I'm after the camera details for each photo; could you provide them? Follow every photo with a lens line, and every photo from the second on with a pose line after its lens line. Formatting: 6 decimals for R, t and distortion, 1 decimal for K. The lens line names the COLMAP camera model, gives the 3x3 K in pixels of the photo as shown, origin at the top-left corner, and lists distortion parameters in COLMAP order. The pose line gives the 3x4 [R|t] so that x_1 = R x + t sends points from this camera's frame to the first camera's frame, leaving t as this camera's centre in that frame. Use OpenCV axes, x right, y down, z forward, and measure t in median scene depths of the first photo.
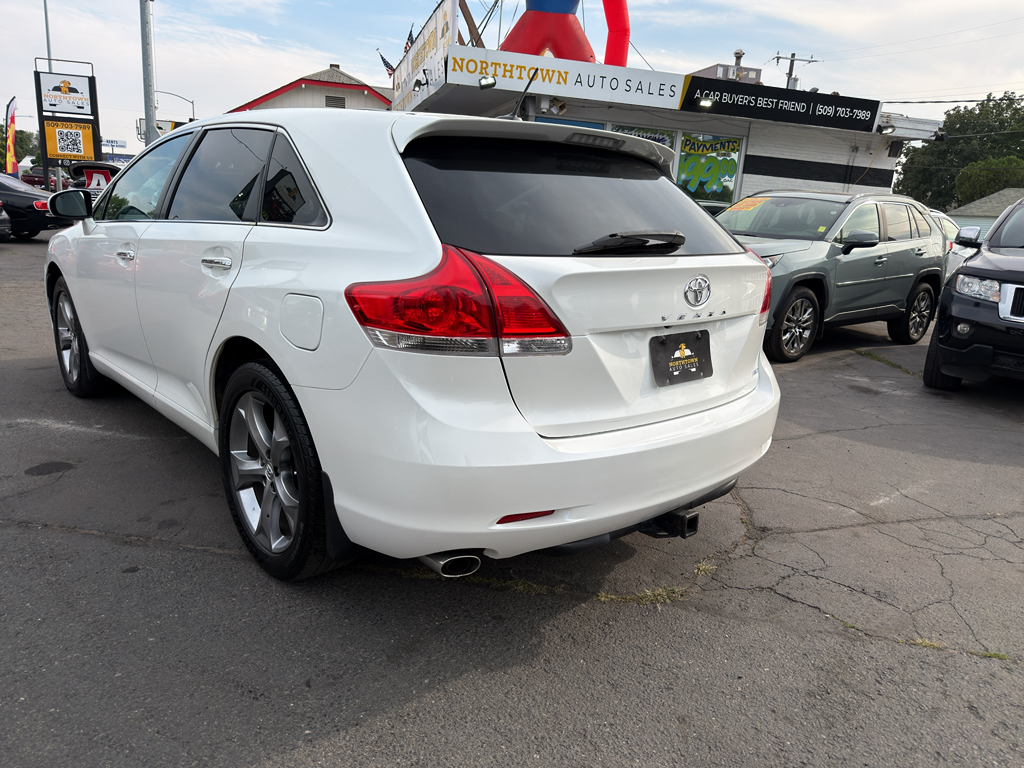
lens RADIAL K [[723.3, 0, 525.0], [0, 723.3, 396.5], [0, 0, 1]] dist [0.033225, -0.043688]
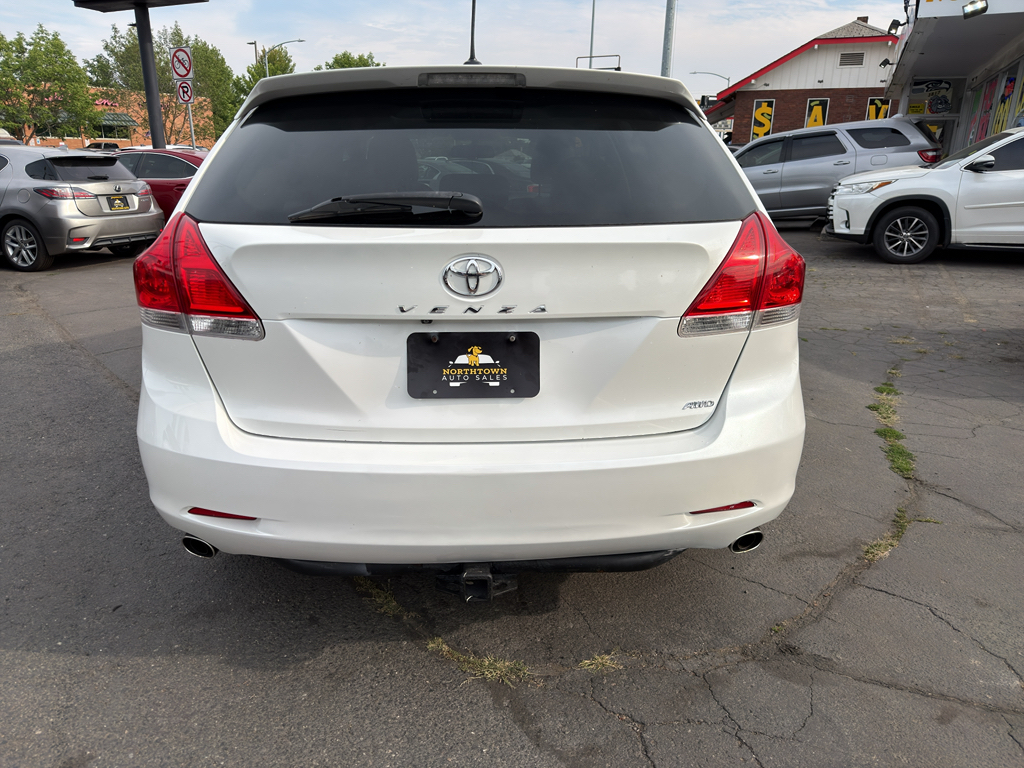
lens RADIAL K [[723.3, 0, 492.2], [0, 723.3, 391.2], [0, 0, 1]] dist [0.033225, -0.043688]
pose [[0.747839, 0.149229, -0.646890, 0.455152], [-0.131460, 0.988401, 0.076037, -0.054874], [0.650734, 0.028177, 0.758783, 0.288140]]
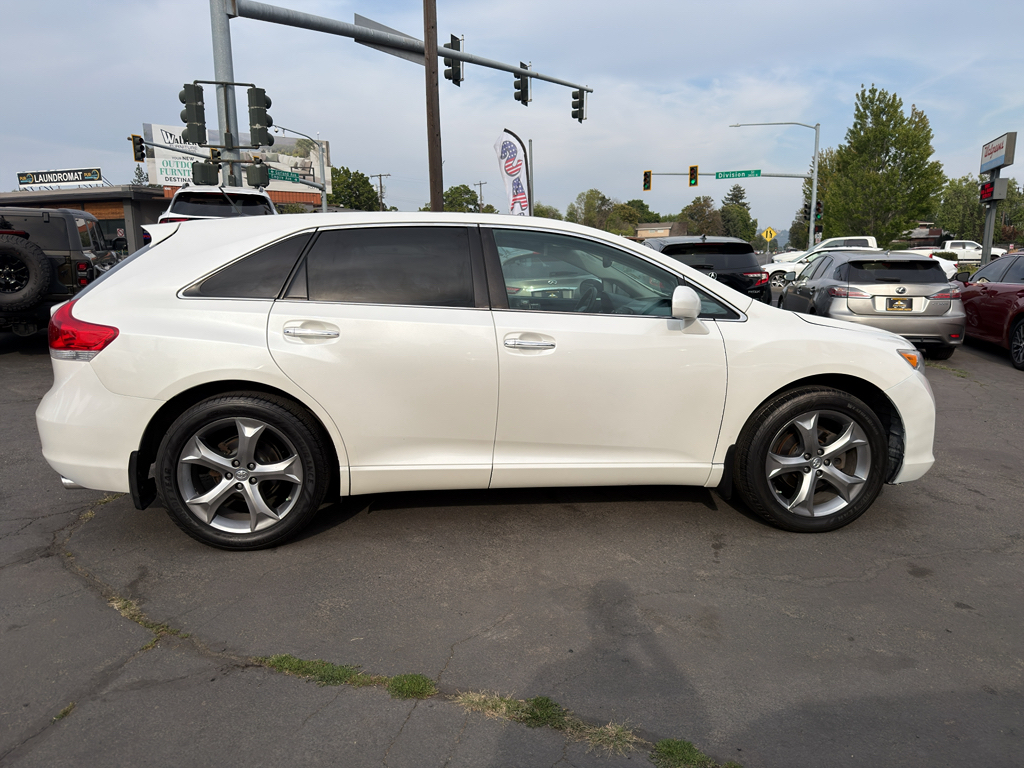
lens RADIAL K [[723.3, 0, 515.7], [0, 723.3, 399.9], [0, 0, 1]] dist [0.033225, -0.043688]
pose [[-0.593010, 0.099777, -0.798989, 0.667676], [-0.237433, 0.926502, 0.291923, -0.456940], [0.769393, 0.362820, -0.525735, 1.788540]]
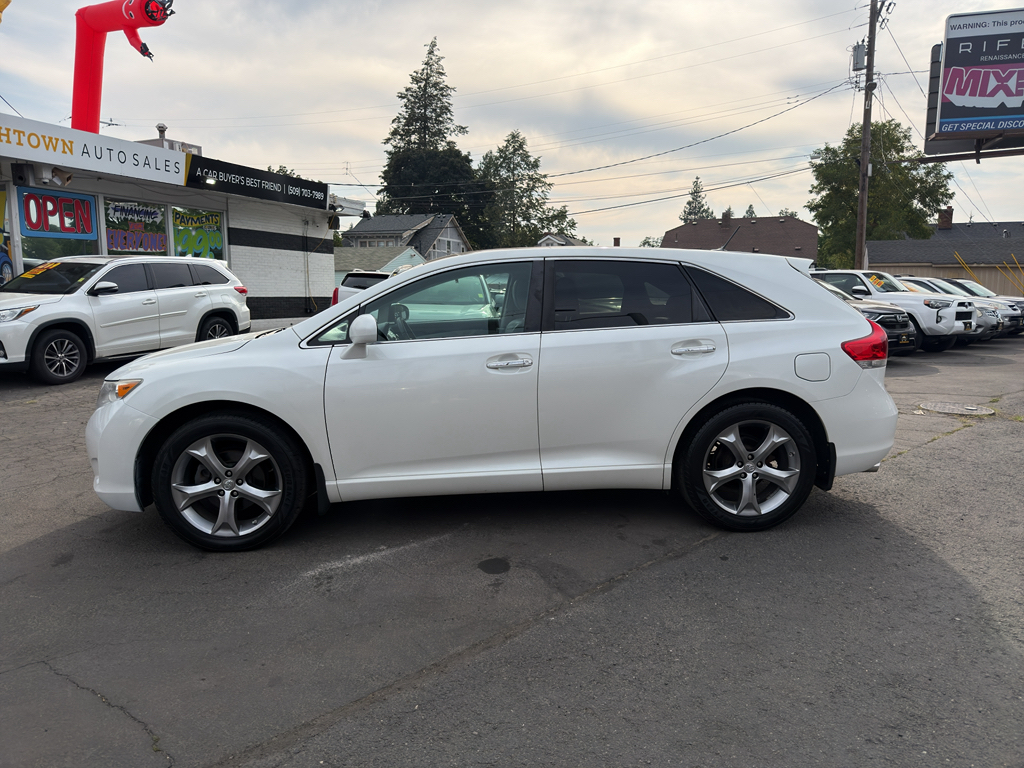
lens RADIAL K [[723.3, 0, 523.0], [0, 723.3, 382.6], [0, 0, 1]] dist [0.033225, -0.043688]
pose [[0.601715, -0.166506, 0.781163, -1.342039], [0.236589, 0.971293, 0.024792, -0.172569], [-0.762866, 0.169897, 0.623835, 0.234673]]
